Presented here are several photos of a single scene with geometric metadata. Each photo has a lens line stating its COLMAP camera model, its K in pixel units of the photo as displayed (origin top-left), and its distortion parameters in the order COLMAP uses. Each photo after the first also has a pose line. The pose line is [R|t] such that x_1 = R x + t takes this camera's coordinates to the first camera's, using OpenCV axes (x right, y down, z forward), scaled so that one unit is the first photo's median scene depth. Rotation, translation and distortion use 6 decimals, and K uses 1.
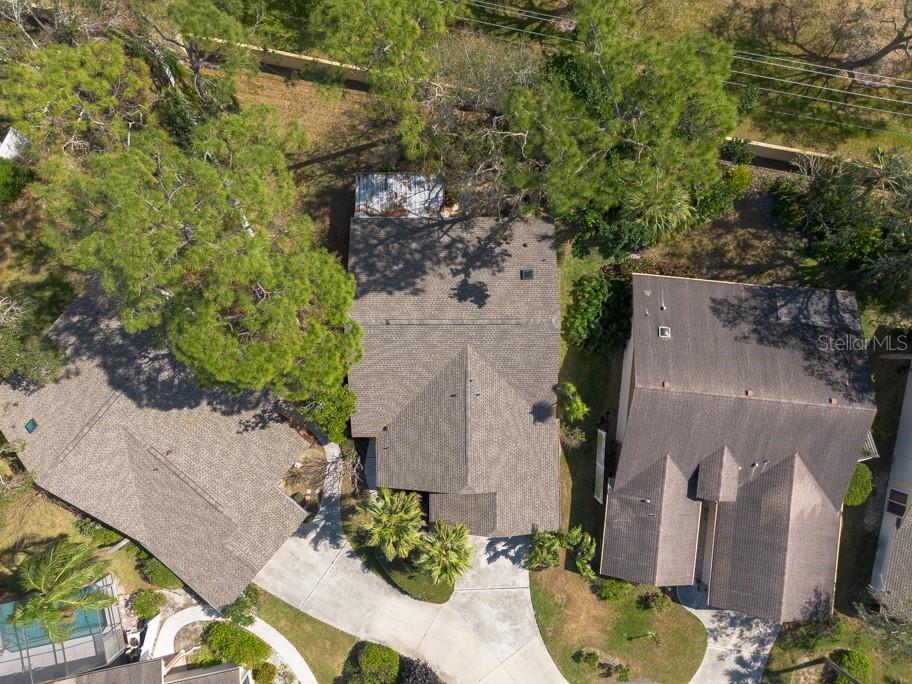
lens RADIAL K [[730.4, 0, 466.4], [0, 730.4, 342.9], [0, 0, 1]] dist [0.060413, -0.005883]
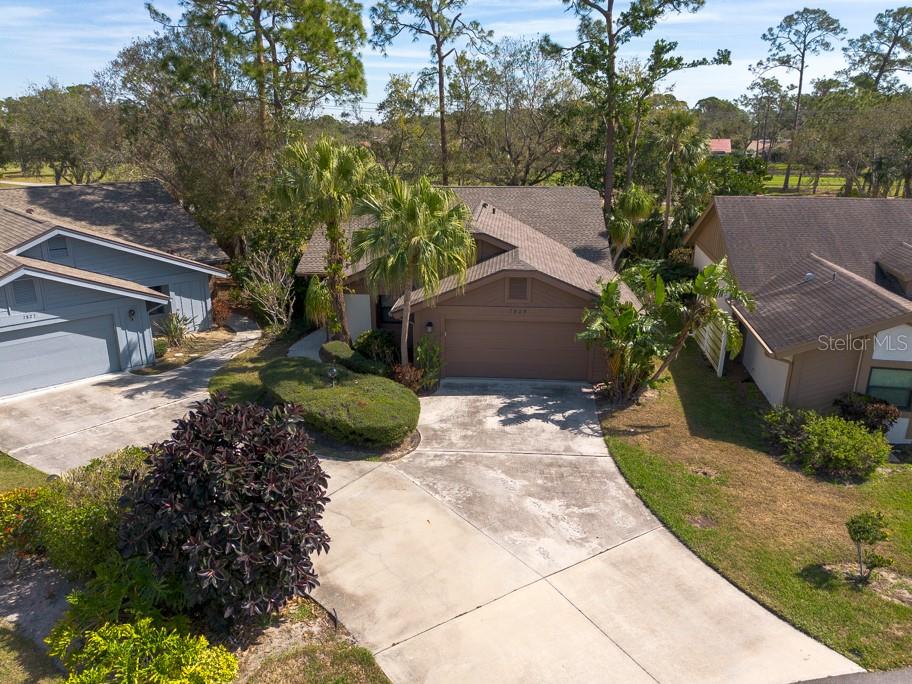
lens RADIAL K [[675.8, 0, 456.0], [0, 675.8, 342.0], [0, 0, 1]] dist [0.048012, -0.053922]
pose [[0.996438, 0.011425, -0.083557, 0.035015], [-0.083353, 0.284072, -0.955173, 0.667499], [0.012823, 0.958735, 0.284012, 0.846715]]
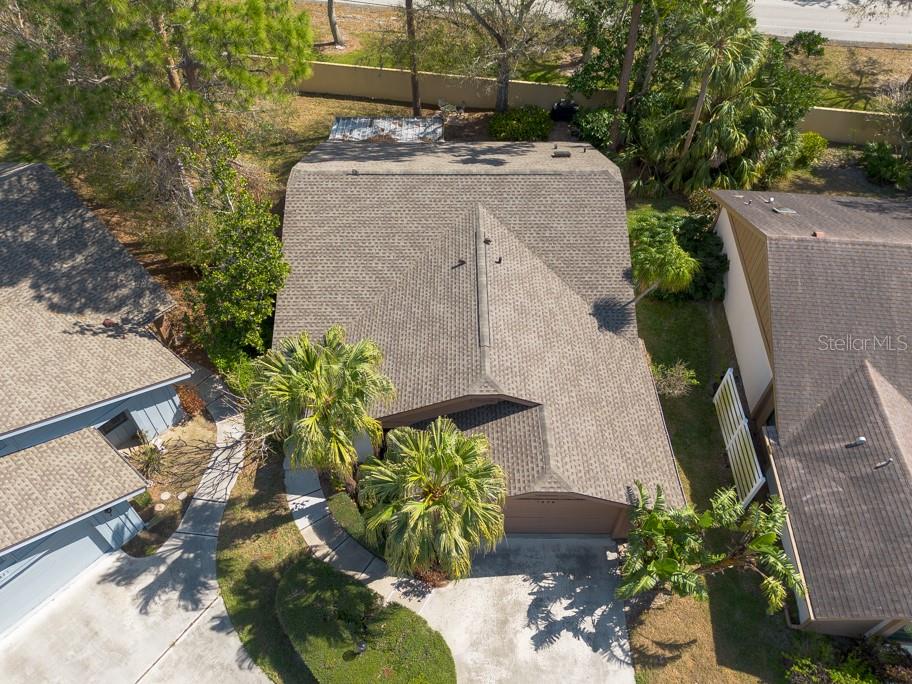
lens RADIAL K [[692.9, 0, 453.0], [0, 692.9, 345.8], [0, 0, 1]] dist [0.022794, 0.007403]
pose [[0.999959, -0.003600, -0.008279, -0.014330], [-0.003111, 0.723477, -0.690342, 0.455482], [0.008474, 0.690339, 0.723436, 0.587130]]
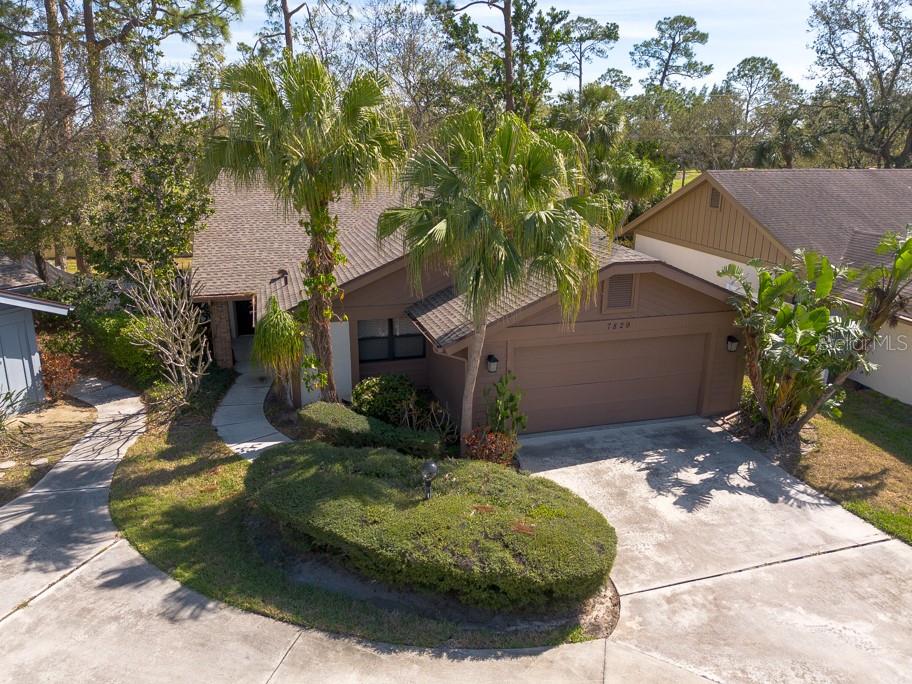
lens RADIAL K [[675.8, 0, 456.0], [0, 675.8, 342.0], [0, 0, 1]] dist [0.048012, -0.053922]
pose [[0.961748, -0.088124, 0.259373, -0.108120], [0.273478, 0.254245, -0.927669, 0.490297], [0.015806, 0.963117, 0.268620, 0.880409]]
